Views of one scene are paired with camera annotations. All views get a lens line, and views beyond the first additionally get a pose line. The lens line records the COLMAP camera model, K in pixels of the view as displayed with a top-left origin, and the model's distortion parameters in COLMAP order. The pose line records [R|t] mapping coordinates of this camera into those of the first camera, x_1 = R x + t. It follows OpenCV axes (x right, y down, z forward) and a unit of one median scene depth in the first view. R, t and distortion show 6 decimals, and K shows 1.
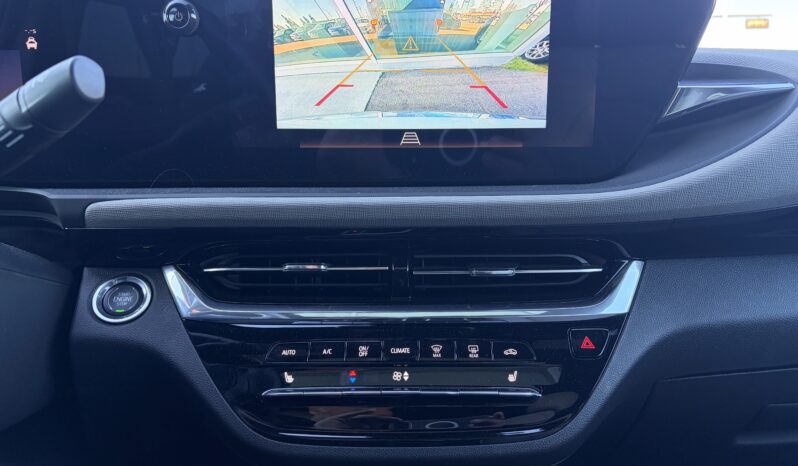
lens RADIAL K [[595.5, 0, 404.8], [0, 595.5, 232.9], [0, 0, 1]] dist [0.012929, -0.017269]
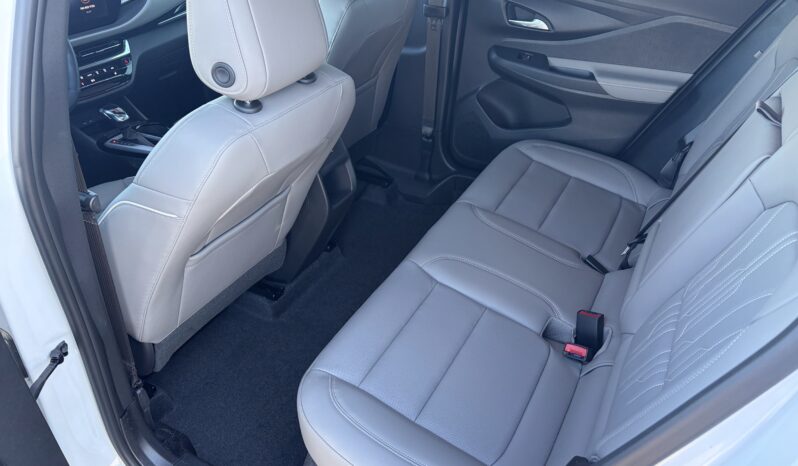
lens RADIAL K [[595.5, 0, 400.0], [0, 595.5, 229.4], [0, 0, 1]] dist [0.012929, -0.017269]
pose [[0.523259, -0.468220, 0.712019, -2.372559], [0.156726, 0.874155, 0.459663, -0.445243], [-0.837638, -0.128931, 0.530791, -3.228756]]
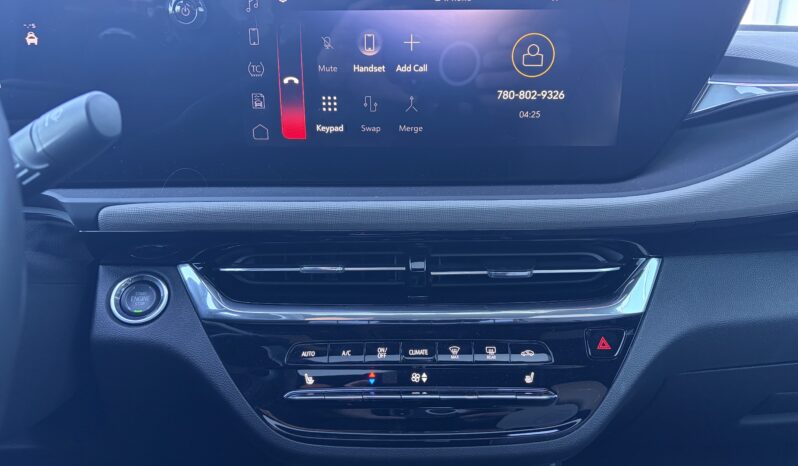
lens RADIAL K [[595.5, 0, 405.1], [0, 595.5, 233.2], [0, 0, 1]] dist [0.012929, -0.017269]
pose [[0.999993, -0.000770, 0.003581, -0.033052], [0.000367, 0.993797, 0.111207, -0.113179], [-0.003644, -0.111205, 0.993791, 0.017404]]
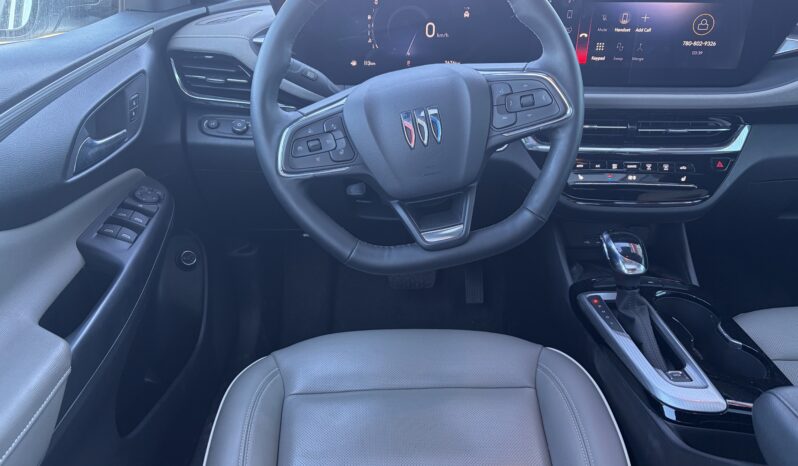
lens RADIAL K [[595.5, 0, 397.2], [0, 595.5, 235.4], [0, 0, 1]] dist [0.012929, -0.017269]
pose [[0.998392, 0.027571, -0.049533, -0.737739], [-0.012836, 0.961014, 0.276200, -0.148537], [0.055217, -0.275120, 0.959823, -1.194158]]
